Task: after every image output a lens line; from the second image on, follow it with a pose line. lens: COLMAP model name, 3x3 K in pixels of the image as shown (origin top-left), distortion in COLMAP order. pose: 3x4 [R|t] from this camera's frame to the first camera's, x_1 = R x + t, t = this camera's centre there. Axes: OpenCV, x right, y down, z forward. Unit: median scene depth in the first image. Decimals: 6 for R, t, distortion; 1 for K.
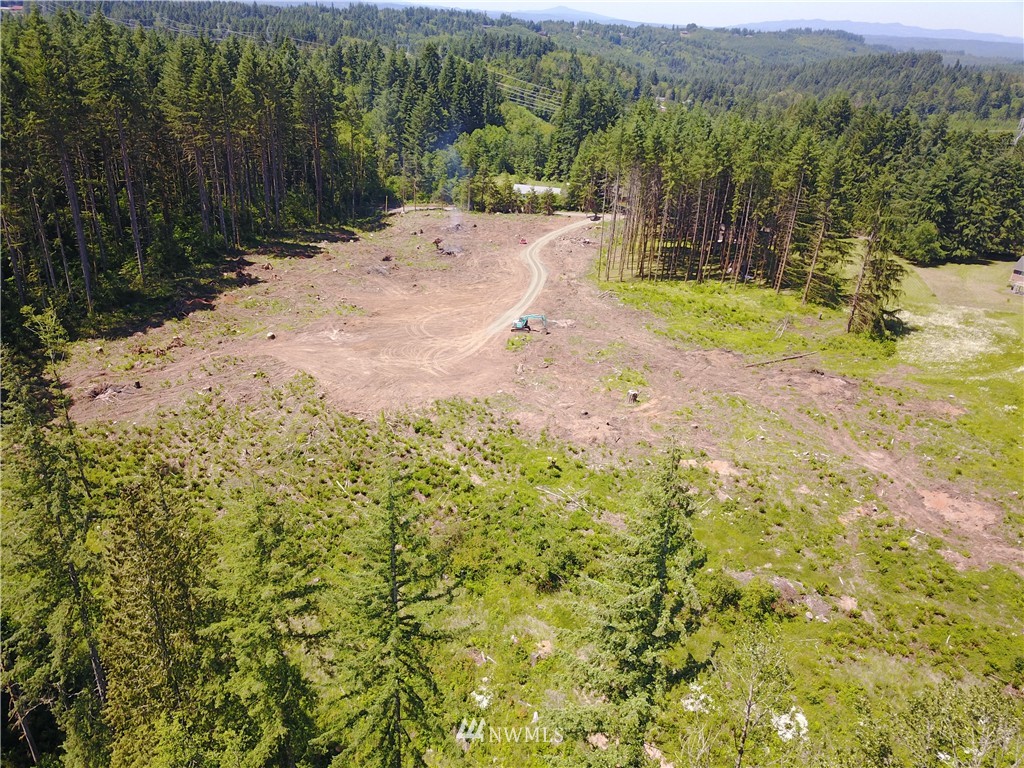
lens RADIAL K [[781.4, 0, 504.4], [0, 781.4, 397.0], [0, 0, 1]] dist [0.006571, -0.001955]
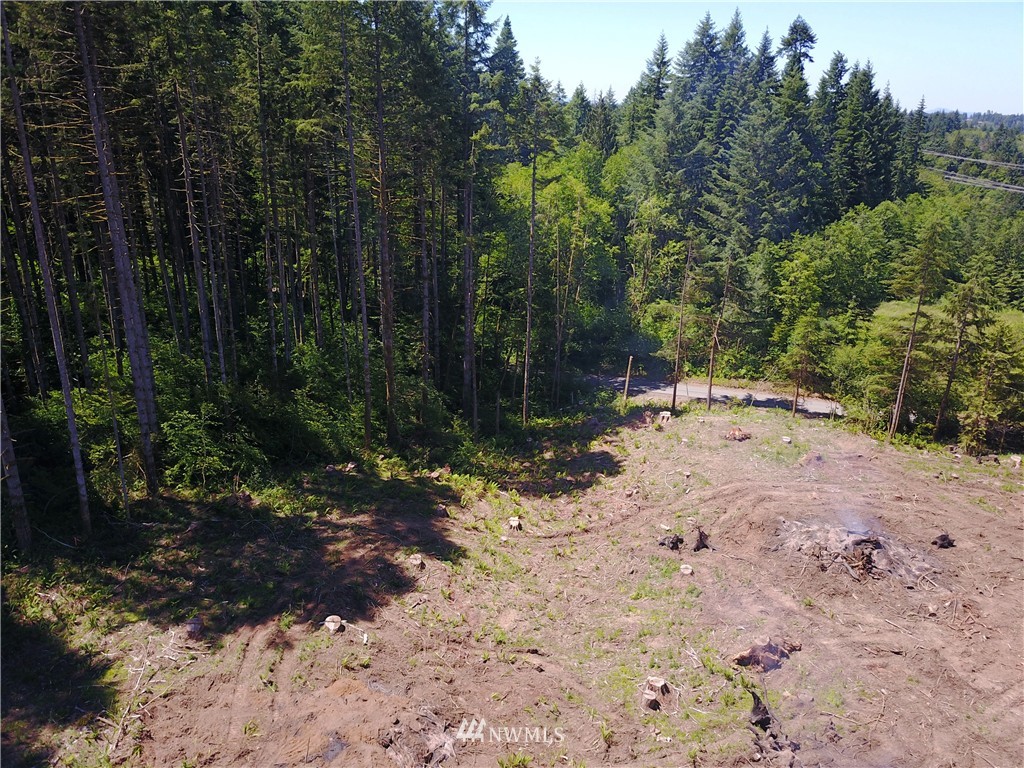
lens RADIAL K [[781.4, 0, 504.4], [0, 781.4, 397.0], [0, 0, 1]] dist [0.006571, -0.001955]
pose [[0.914042, 0.095198, -0.394291, -0.064498], [-0.143367, 0.985148, -0.094496, -0.205191], [0.379439, 0.142902, 0.914114, 0.683731]]
